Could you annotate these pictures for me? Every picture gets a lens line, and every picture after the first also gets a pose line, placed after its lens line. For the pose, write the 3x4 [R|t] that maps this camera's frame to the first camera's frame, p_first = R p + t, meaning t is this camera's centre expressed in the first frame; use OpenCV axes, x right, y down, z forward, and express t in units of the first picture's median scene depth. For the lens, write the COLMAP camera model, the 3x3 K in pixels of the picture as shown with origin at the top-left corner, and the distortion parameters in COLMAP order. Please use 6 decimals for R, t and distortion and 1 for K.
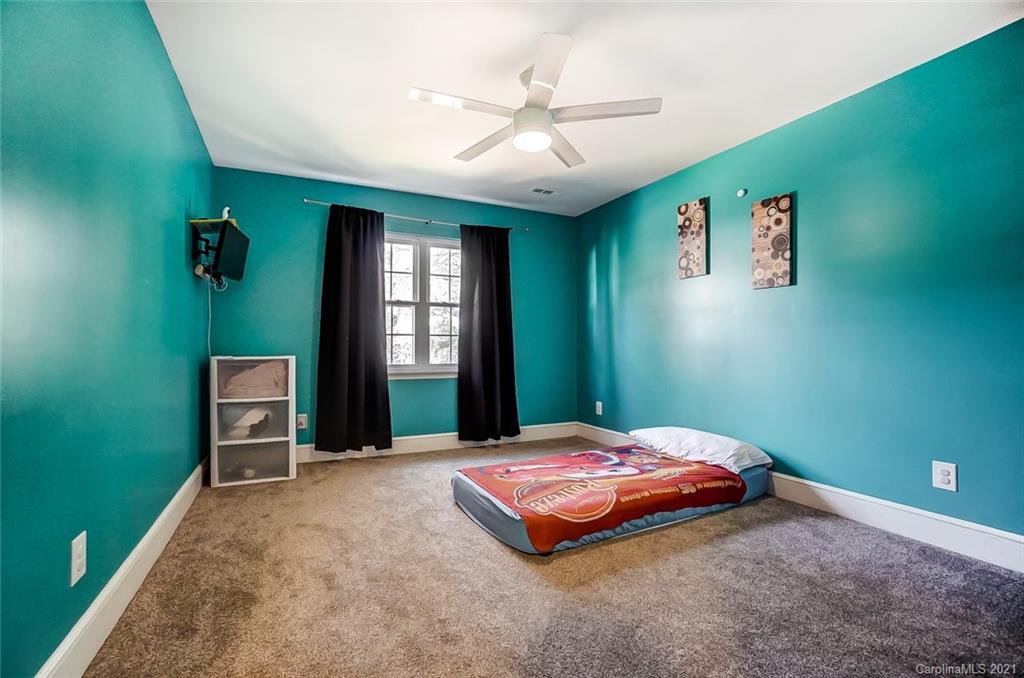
lens RADIAL K [[449.3, 0, 498.1], [0, 449.3, 337.9], [0, 0, 1]] dist [-0.069313, 0.023909]
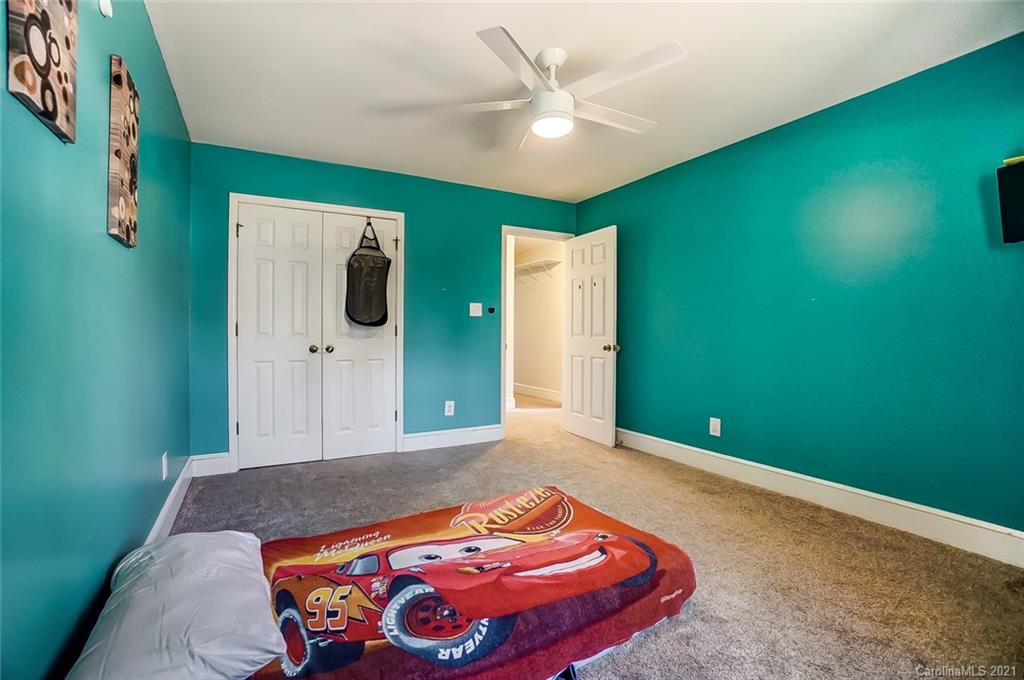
lens RADIAL K [[449.3, 0, 498.1], [0, 449.3, 338.9], [0, 0, 1]] dist [-0.069313, 0.023909]
pose [[-0.997933, -0.004373, -0.064111, 0.234655], [-0.004206, 0.999987, -0.002744, 0.003394], [0.064122, -0.002469, -0.997939, 1.805509]]
